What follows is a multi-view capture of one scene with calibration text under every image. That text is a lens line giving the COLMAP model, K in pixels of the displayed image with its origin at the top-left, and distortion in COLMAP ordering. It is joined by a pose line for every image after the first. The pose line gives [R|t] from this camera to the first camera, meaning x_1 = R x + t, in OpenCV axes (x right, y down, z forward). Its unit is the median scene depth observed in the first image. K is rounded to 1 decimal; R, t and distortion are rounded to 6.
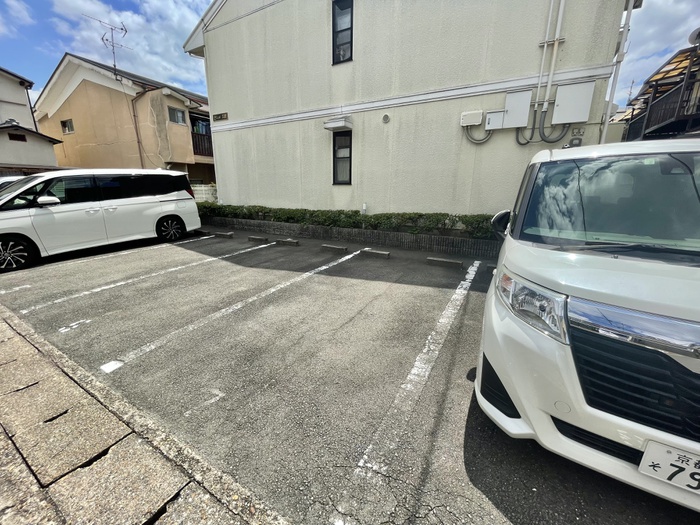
lens RADIAL K [[285.5, 0, 350.7], [0, 285.5, 262.0], [0, 0, 1]] dist [-0.000083, -0.000946]
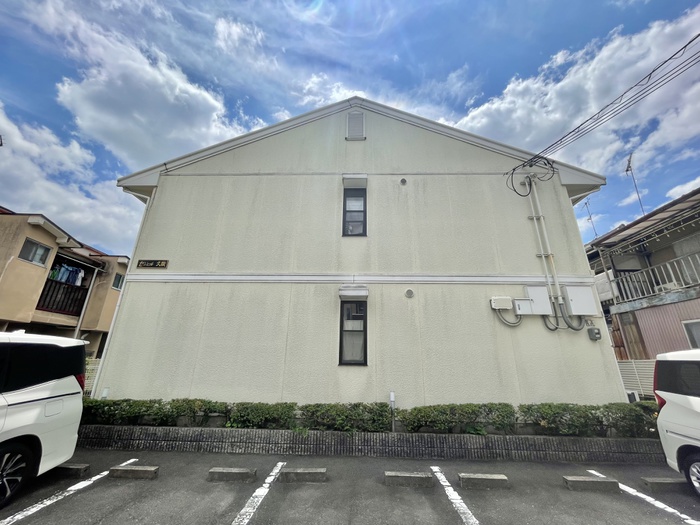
lens RADIAL K [[285.5, 0, 349.1], [0, 285.5, 260.5], [0, 0, 1]] dist [-0.000083, -0.000946]
pose [[0.881541, 0.163346, 0.442949, -0.428293], [0.109156, 0.842294, -0.527850, -0.109526], [-0.459315, 0.513672, 0.724687, 0.322016]]
